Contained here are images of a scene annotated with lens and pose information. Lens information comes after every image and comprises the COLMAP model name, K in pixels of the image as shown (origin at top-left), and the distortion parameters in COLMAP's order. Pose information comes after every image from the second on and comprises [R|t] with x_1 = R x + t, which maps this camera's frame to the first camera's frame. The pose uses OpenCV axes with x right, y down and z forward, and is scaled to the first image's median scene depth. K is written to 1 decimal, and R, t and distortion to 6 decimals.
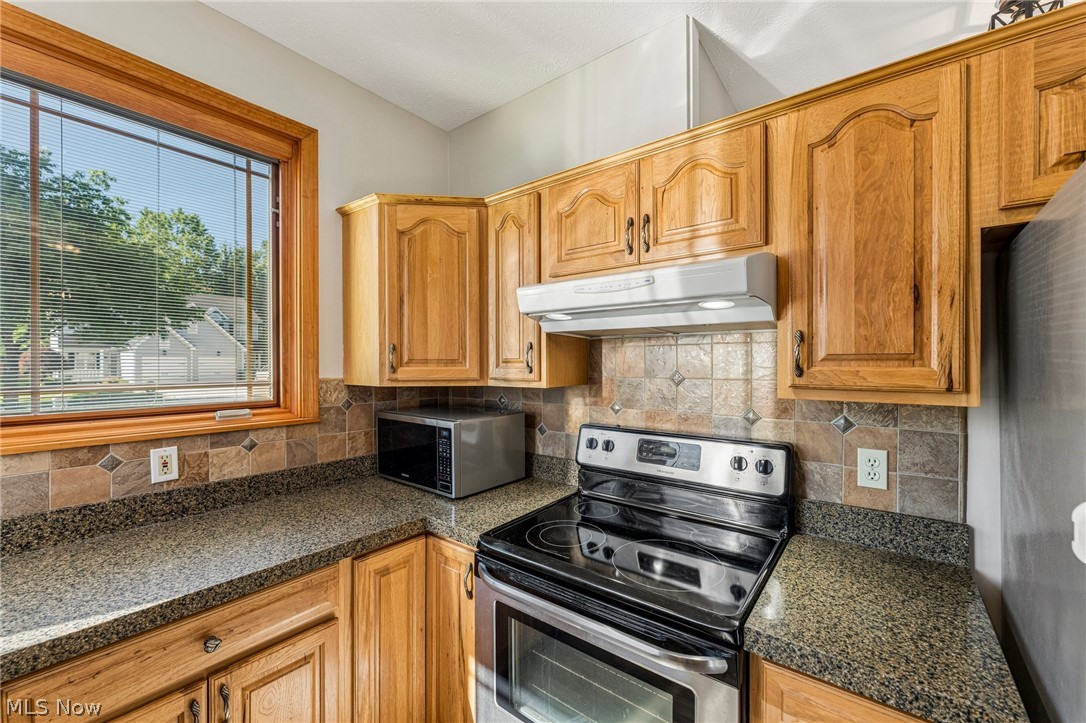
lens RADIAL K [[437.2, 0, 542.0], [0, 437.2, 360.2], [0, 0, 1]] dist [-0.002740, -0.000740]
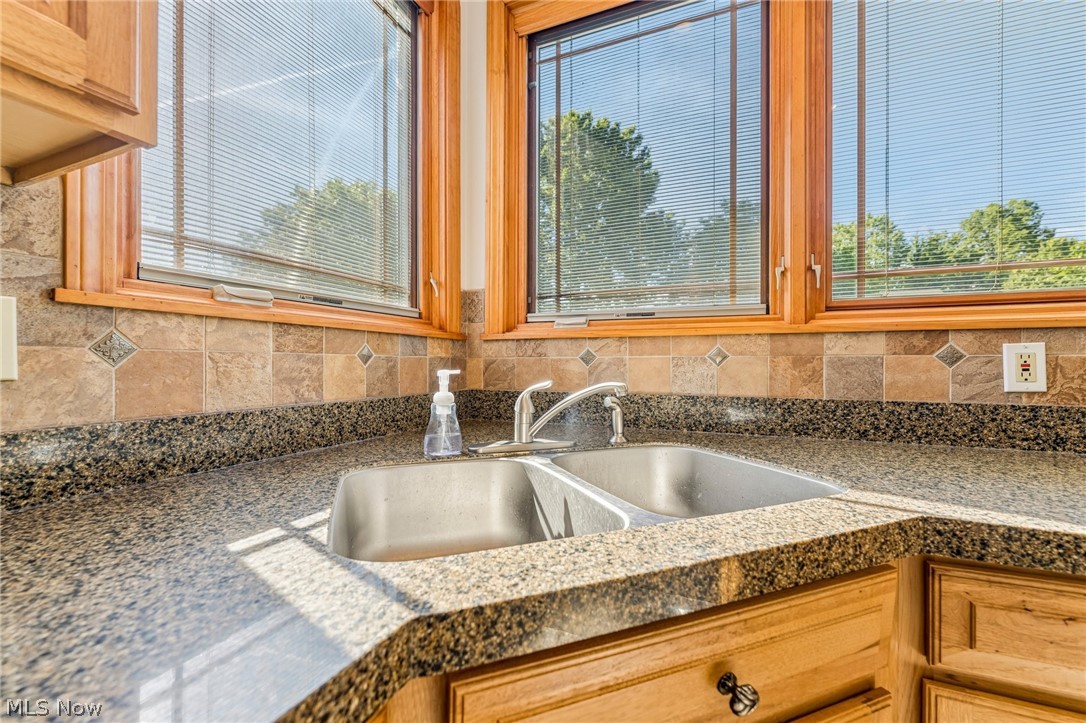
lens RADIAL K [[437.2, 0, 542.0], [0, 437.2, 360.2], [0, 0, 1]] dist [-0.002740, -0.000740]
pose [[0.242010, 0.001757, -0.970272, -0.424865], [-0.005278, 0.999986, 0.000494, 0.253811], [0.970259, 0.005002, 0.242016, 0.113969]]
